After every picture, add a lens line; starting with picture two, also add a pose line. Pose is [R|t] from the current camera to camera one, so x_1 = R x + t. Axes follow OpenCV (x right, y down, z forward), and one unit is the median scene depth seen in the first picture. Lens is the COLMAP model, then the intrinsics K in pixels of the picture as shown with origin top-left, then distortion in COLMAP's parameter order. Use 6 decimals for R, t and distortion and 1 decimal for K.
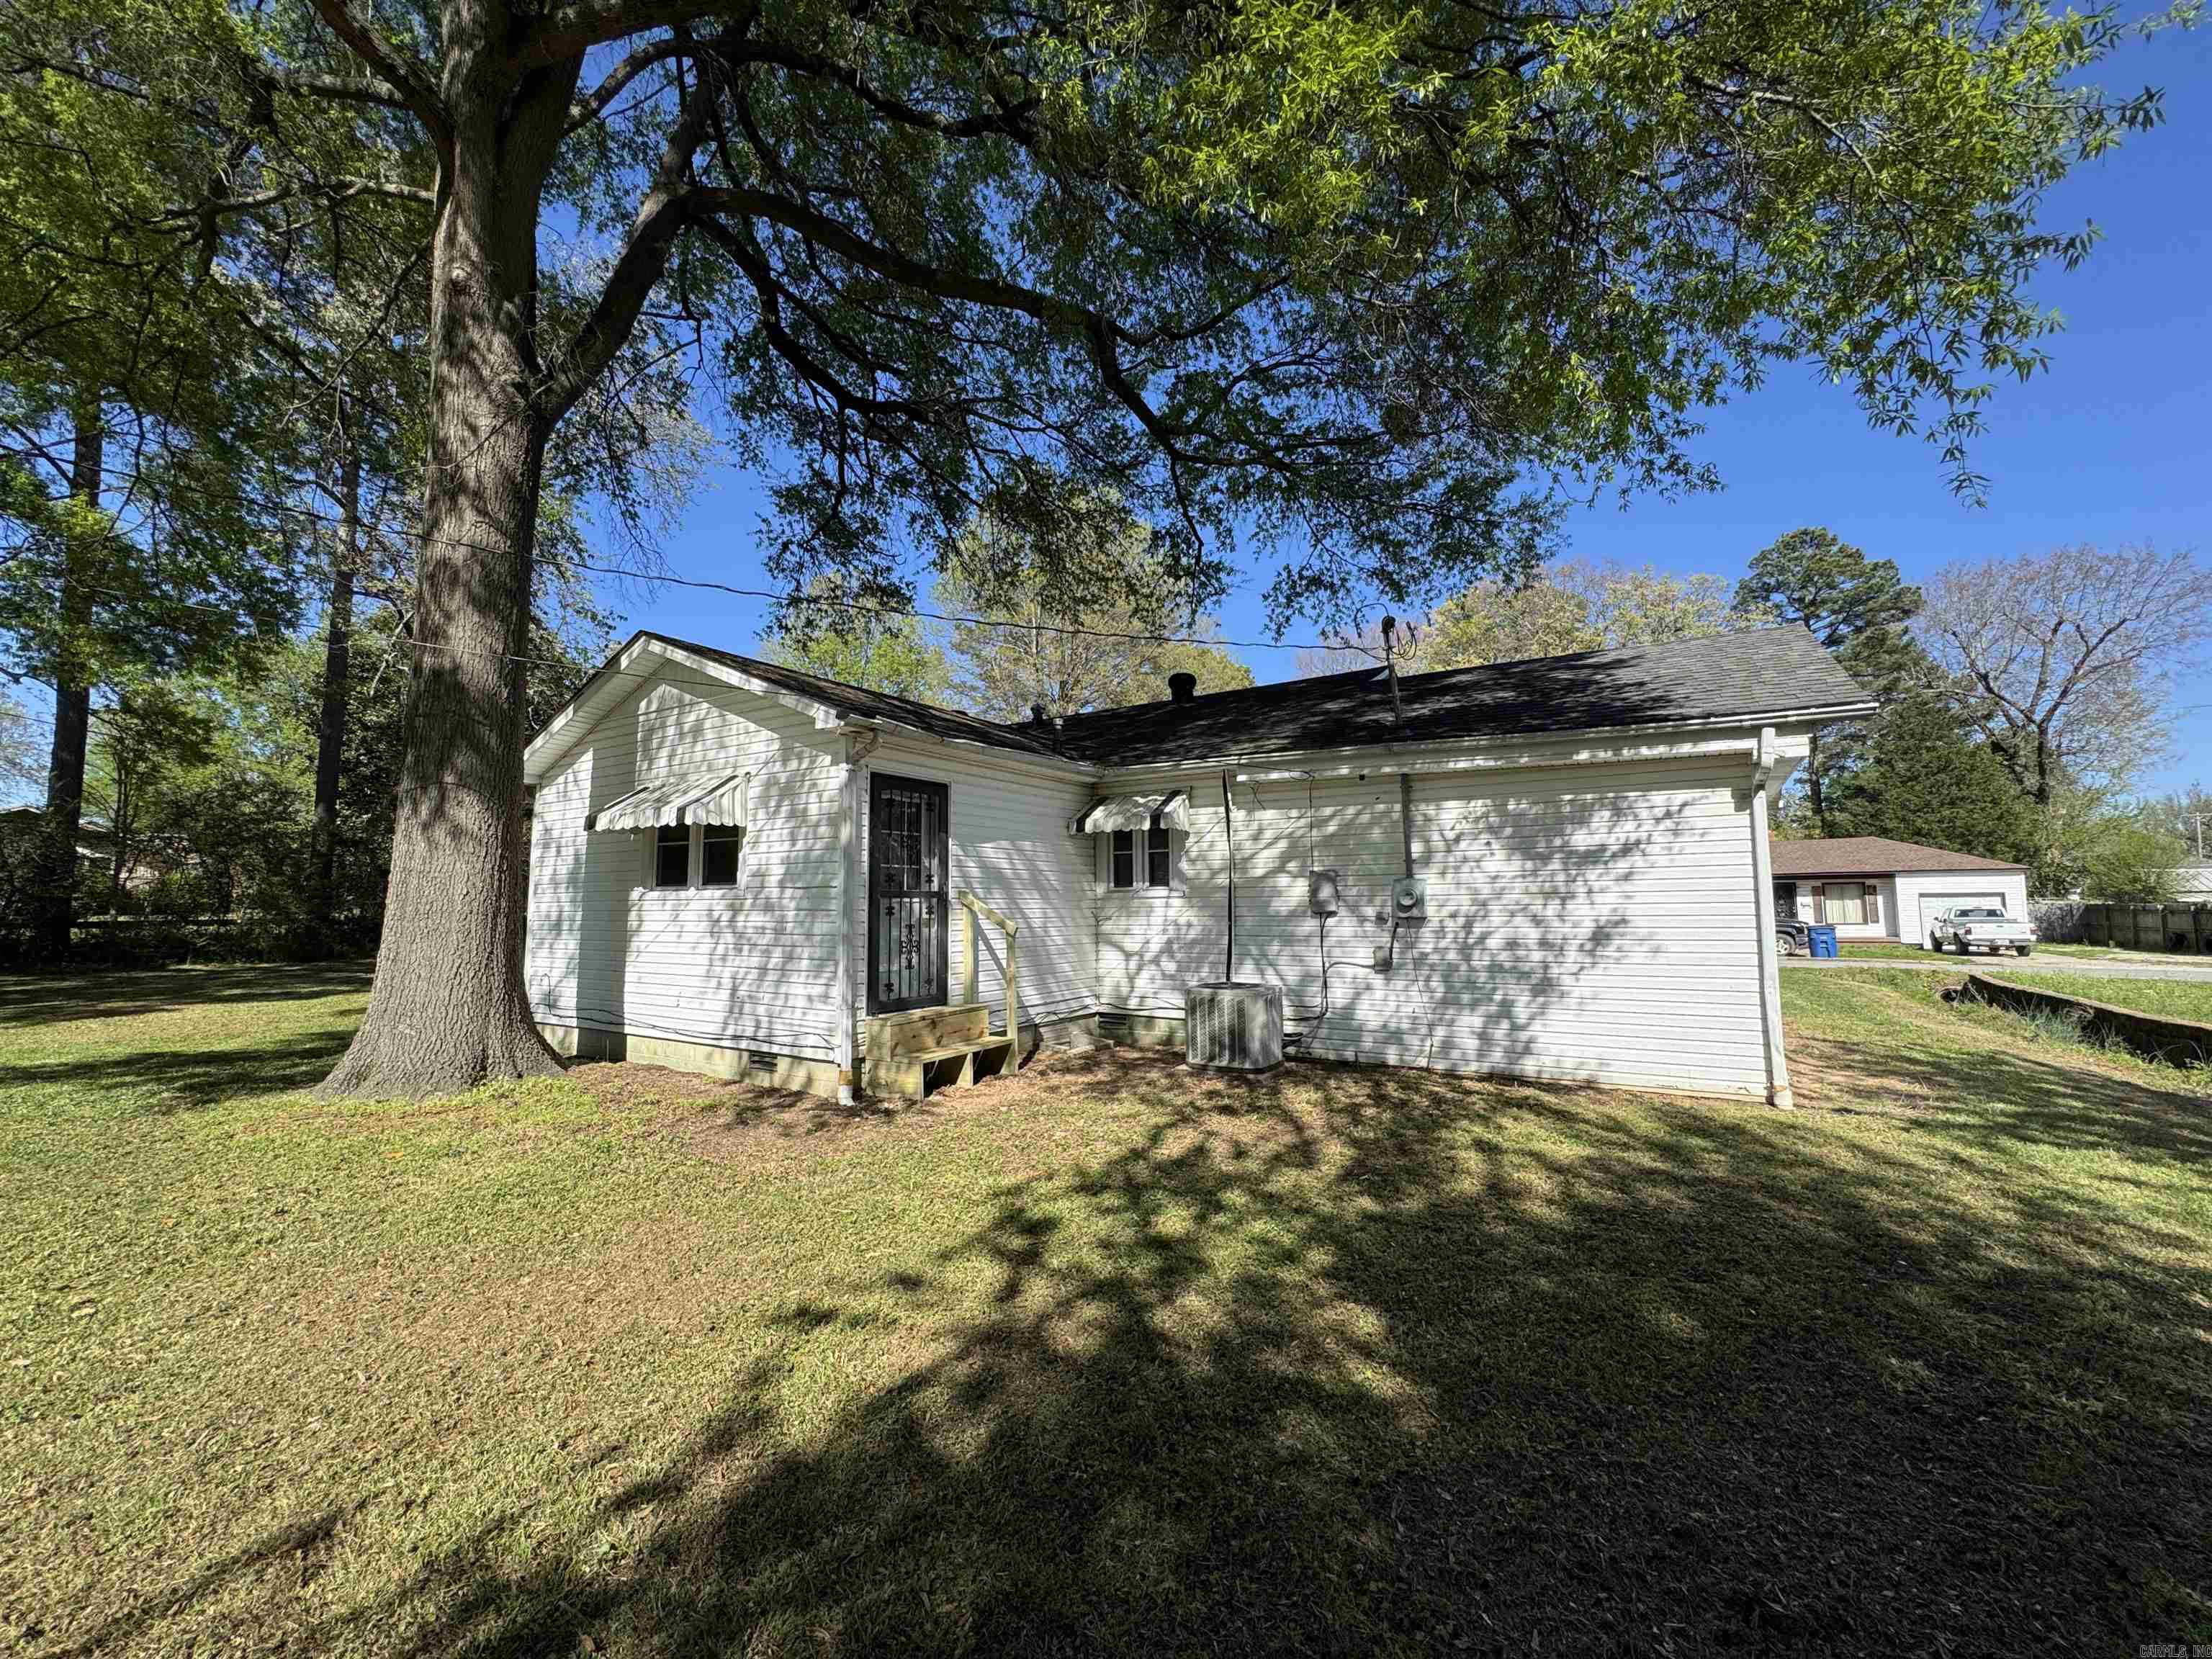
lens RADIAL K [[881.7, 0, 1111.4], [0, 881.7, 829.1], [0, 0, 1]] dist [-0.001001, 0.000350]
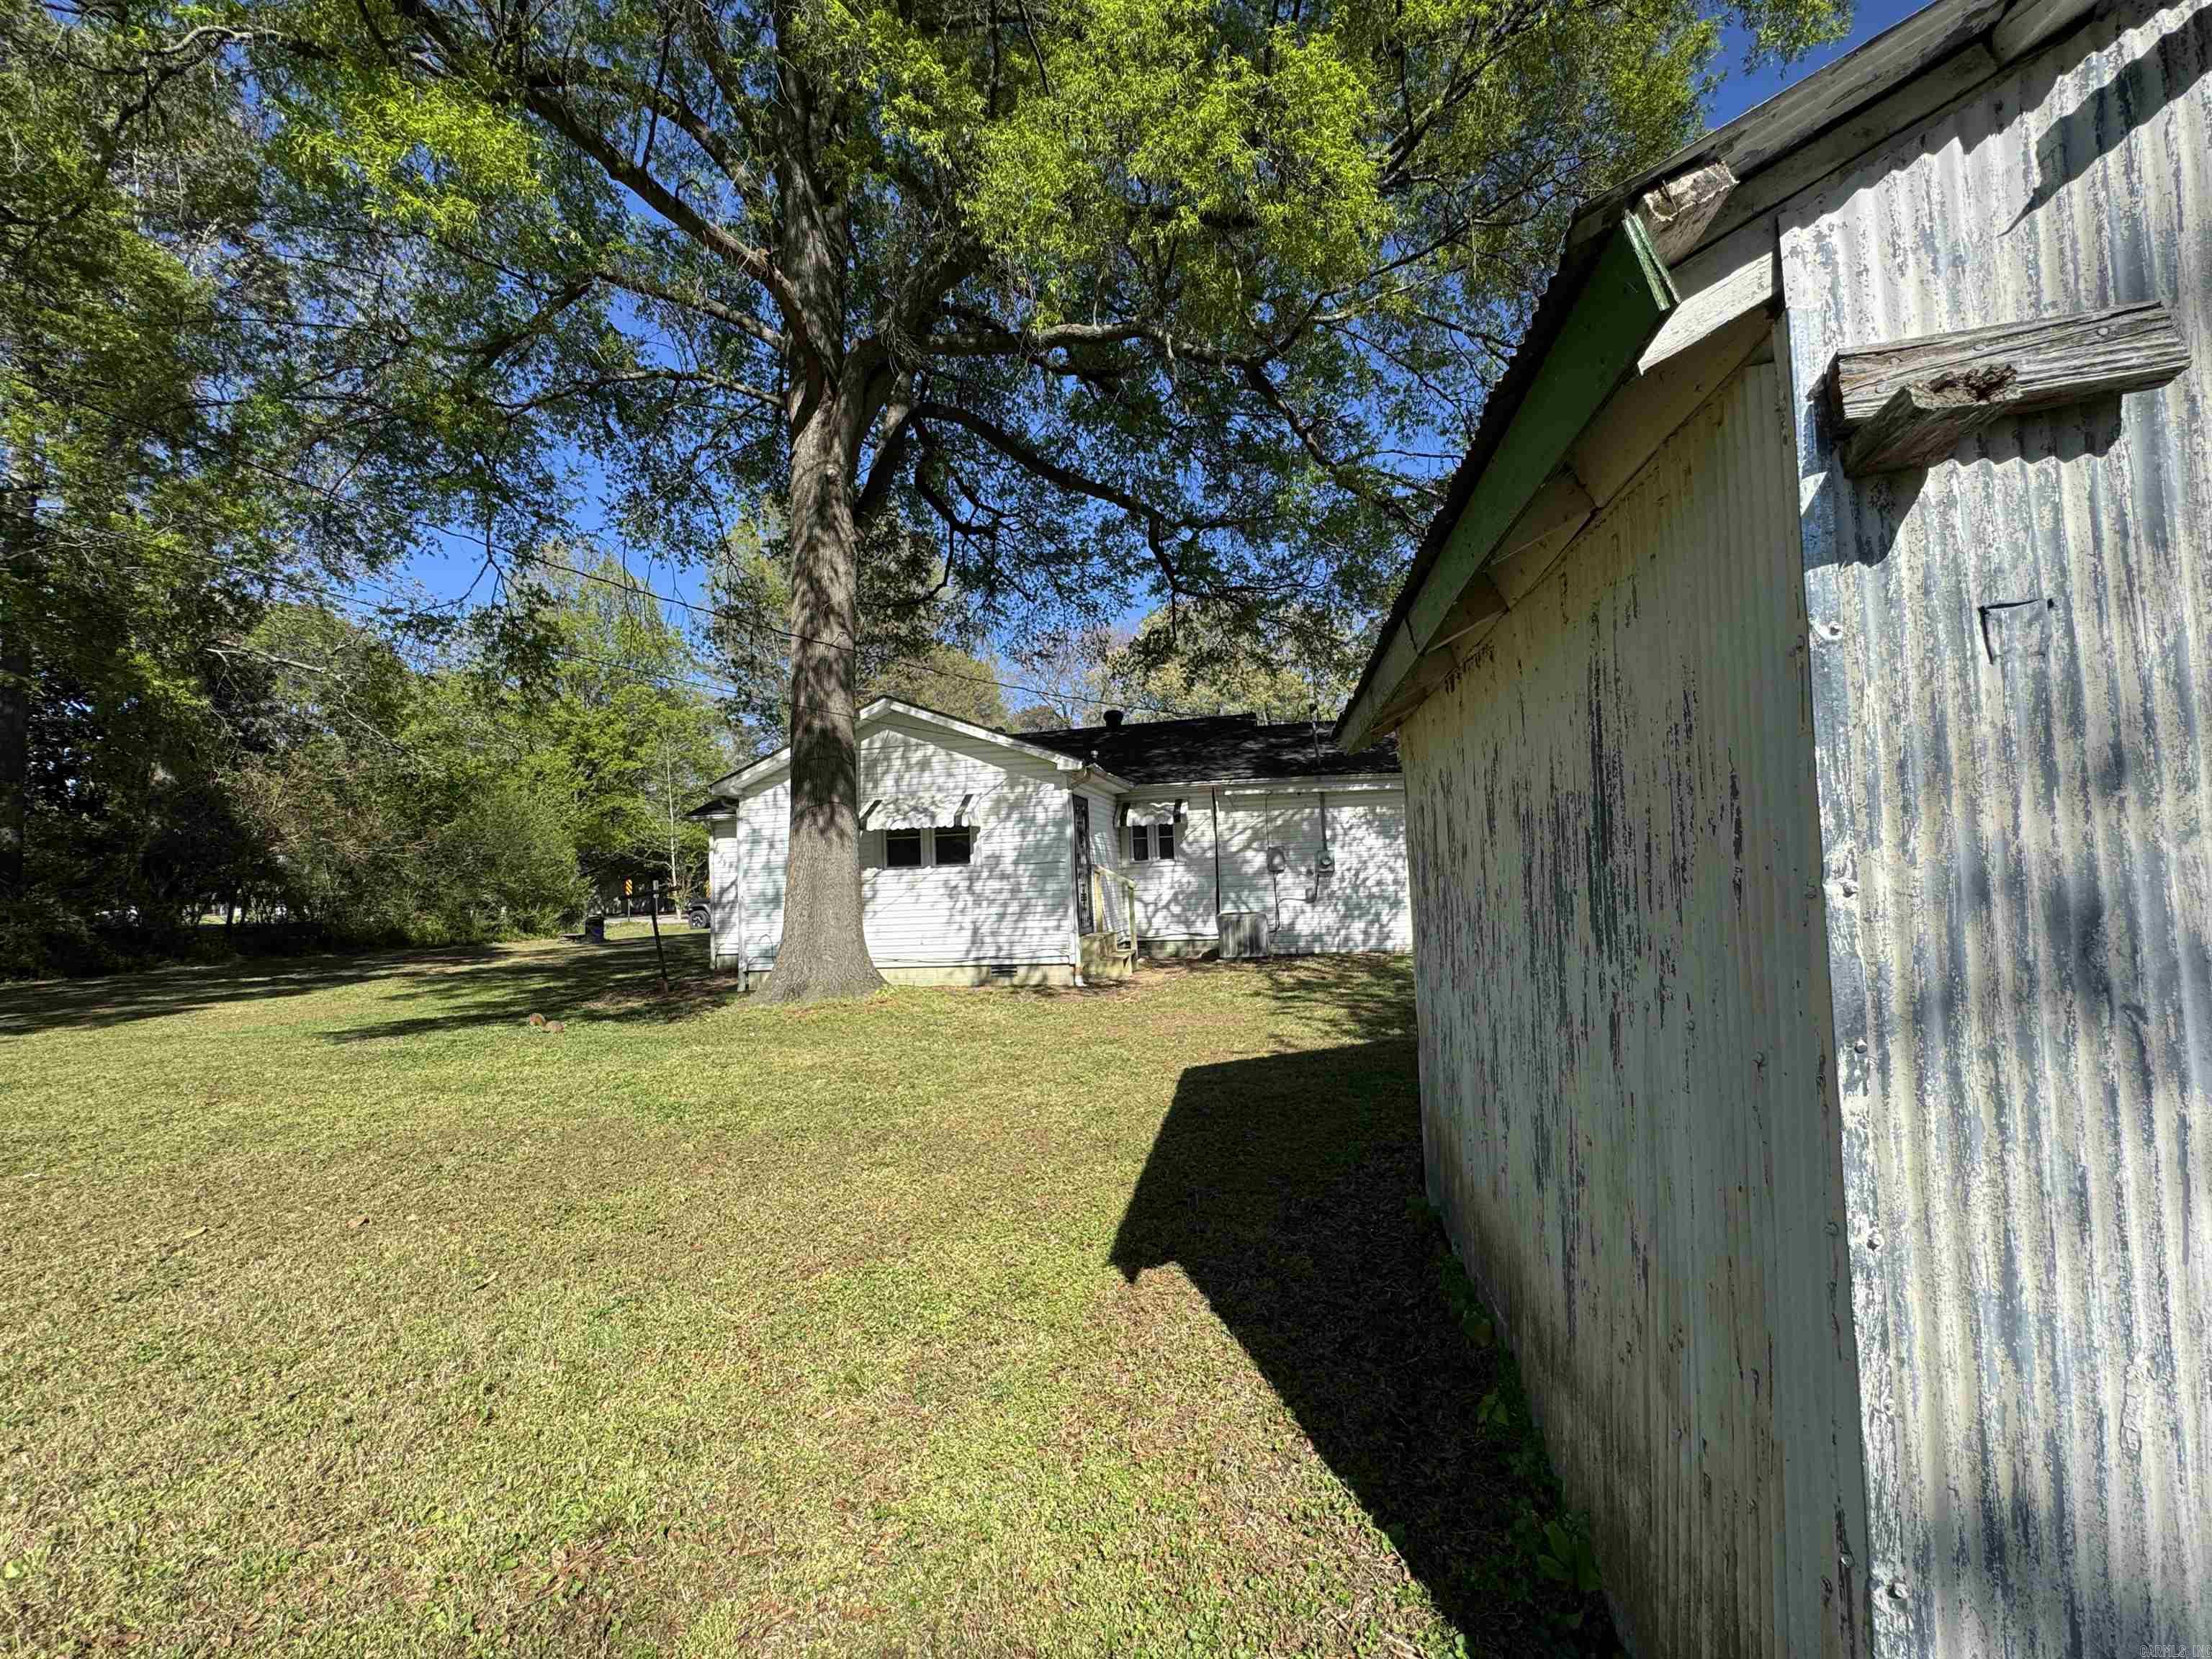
lens RADIAL K [[881.7, 0, 1124.5], [0, 881.7, 840.5], [0, 0, 1]] dist [-0.001001, 0.000350]
pose [[0.932436, -0.019644, 0.360801, -0.713240], [0.008110, 0.999407, 0.033454, -0.028361], [-0.361244, -0.028267, 0.932043, -0.548621]]
